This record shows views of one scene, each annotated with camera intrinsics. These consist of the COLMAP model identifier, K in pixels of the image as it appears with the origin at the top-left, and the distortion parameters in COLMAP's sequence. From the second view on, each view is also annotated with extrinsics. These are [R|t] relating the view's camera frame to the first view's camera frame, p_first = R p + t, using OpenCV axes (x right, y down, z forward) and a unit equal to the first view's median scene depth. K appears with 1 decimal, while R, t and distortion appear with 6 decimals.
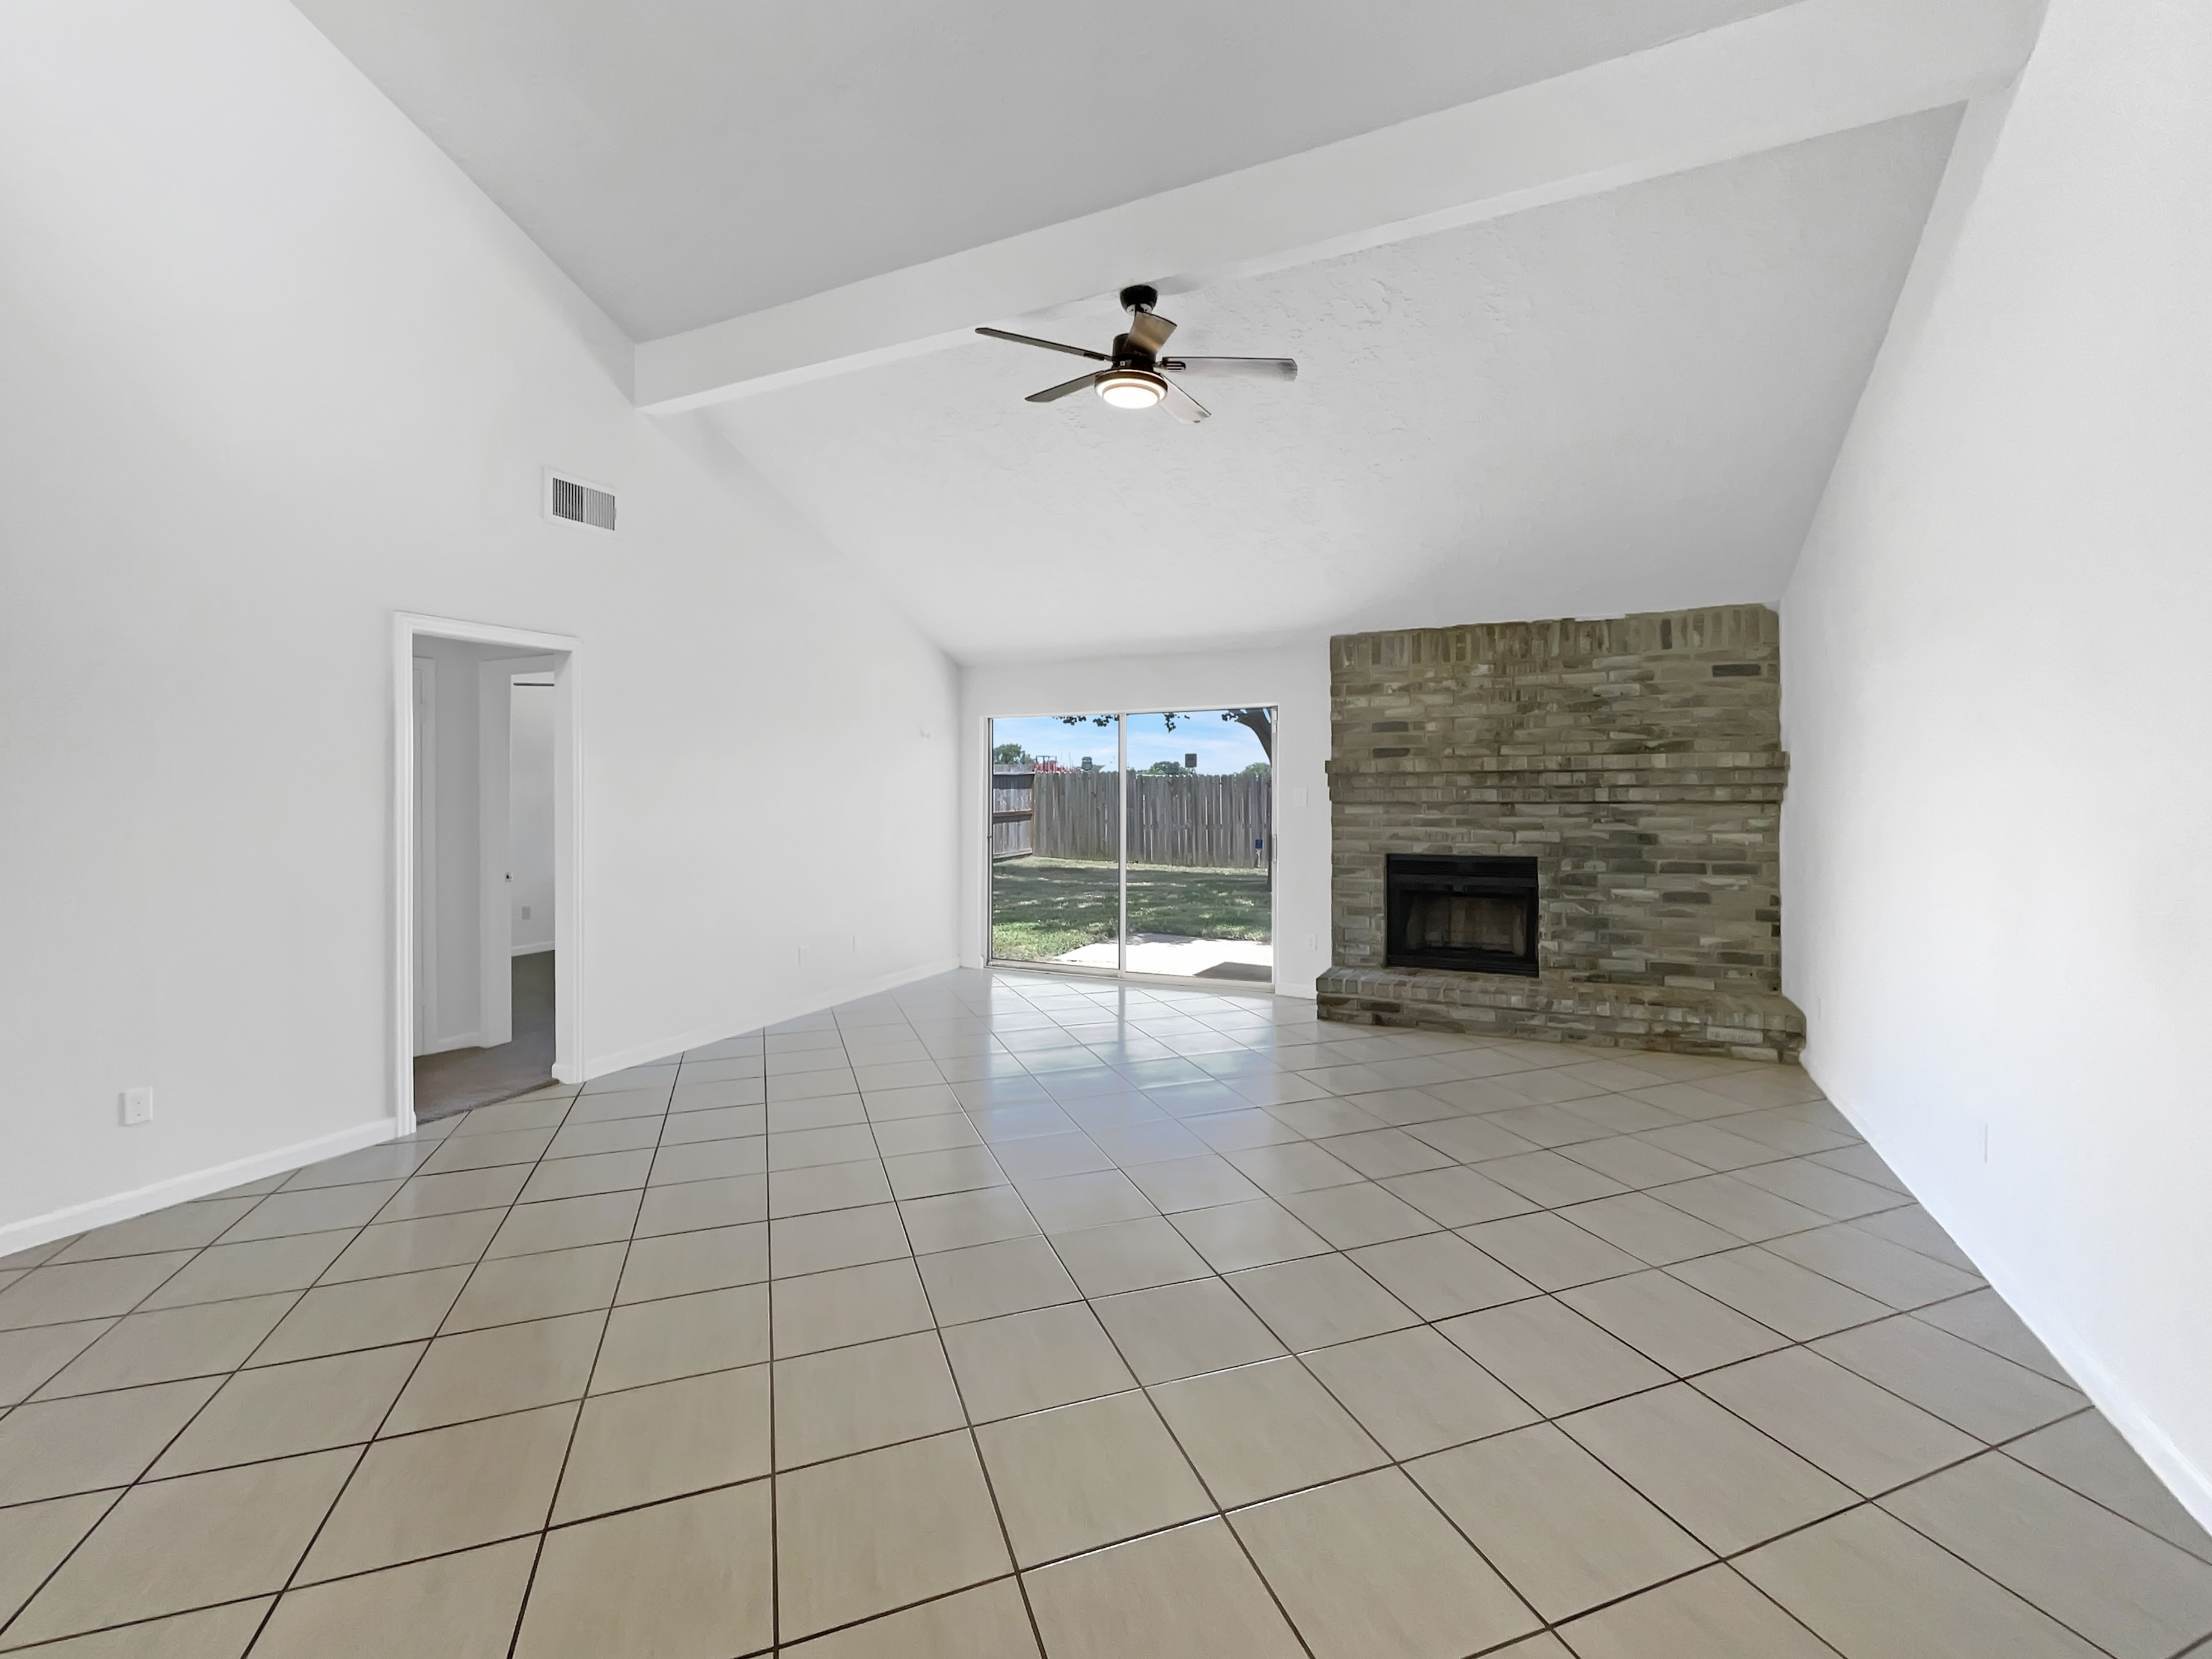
lens RADIAL K [[951.7, 0, 1078.5], [0, 951.7, 796.8], [0, 0, 1]] dist [-0.016063, 0.004774]
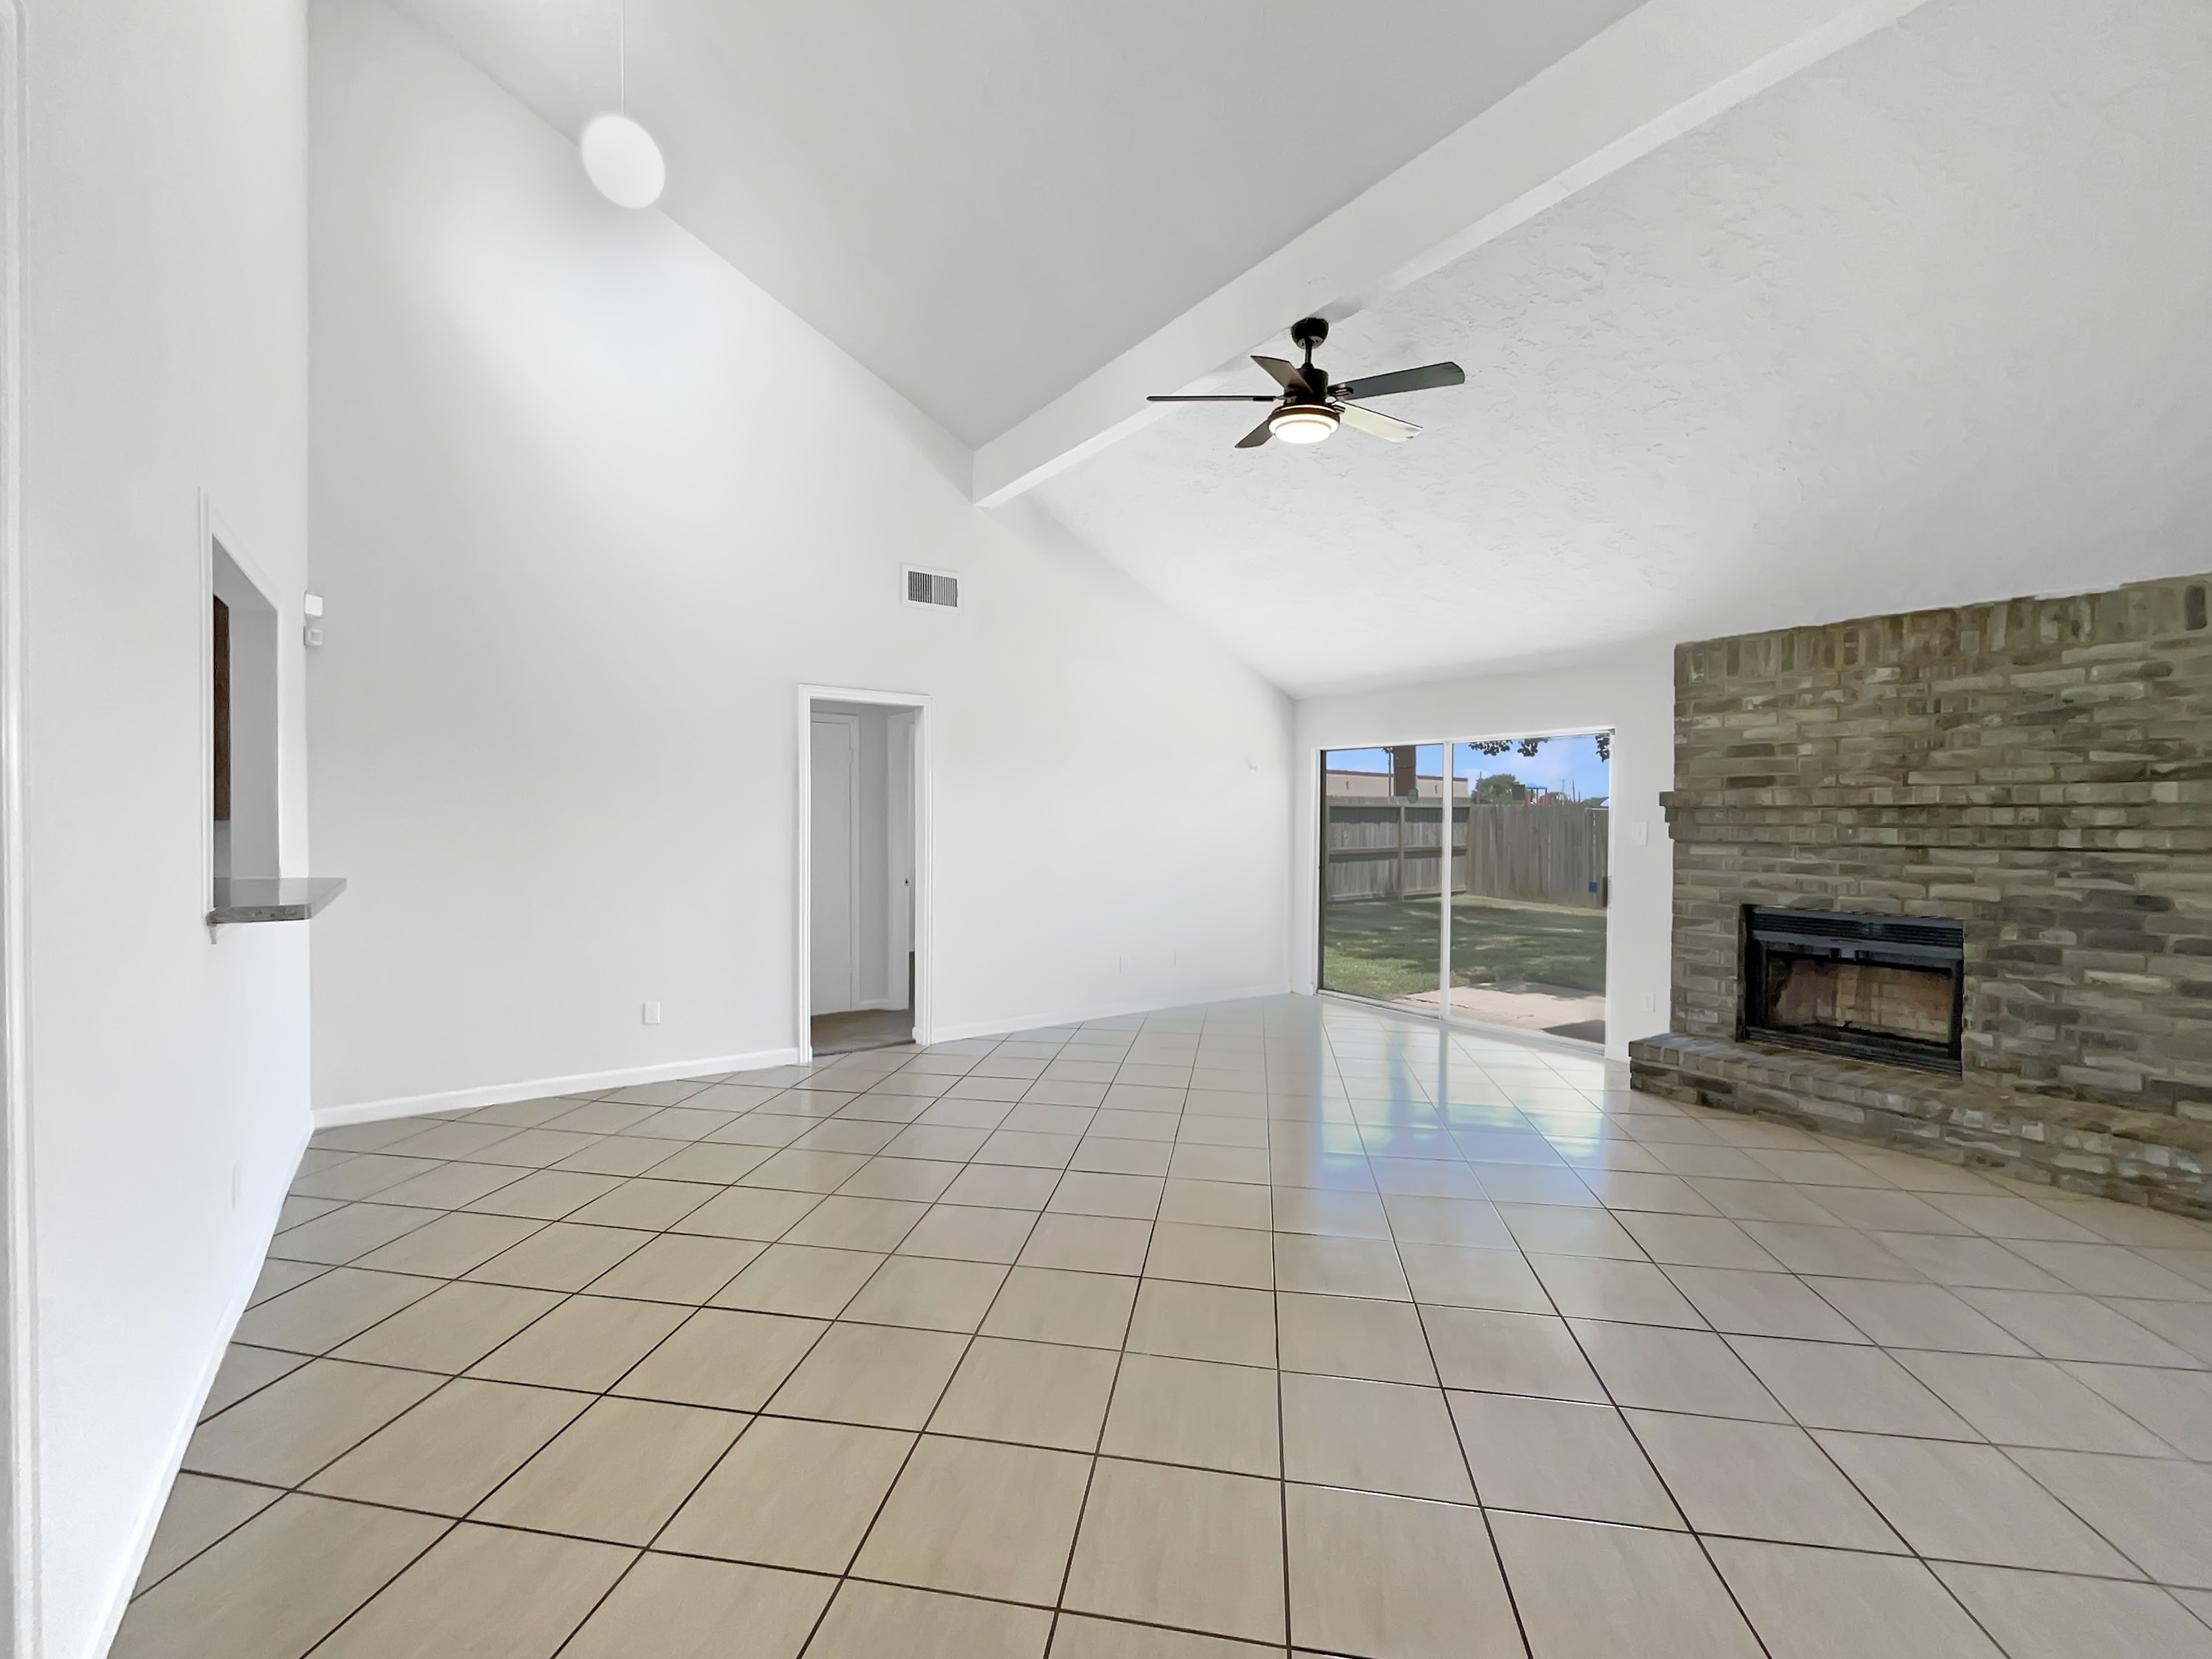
lens RADIAL K [[951.7, 0, 1094.7], [0, 951.7, 847.1], [0, 0, 1]] dist [-0.016063, 0.004774]
pose [[0.865310, 0.028550, -0.500423, 0.266065], [-0.018918, 0.999525, 0.024312, 0.000784], [0.500880, -0.011571, 0.865439, 0.006866]]
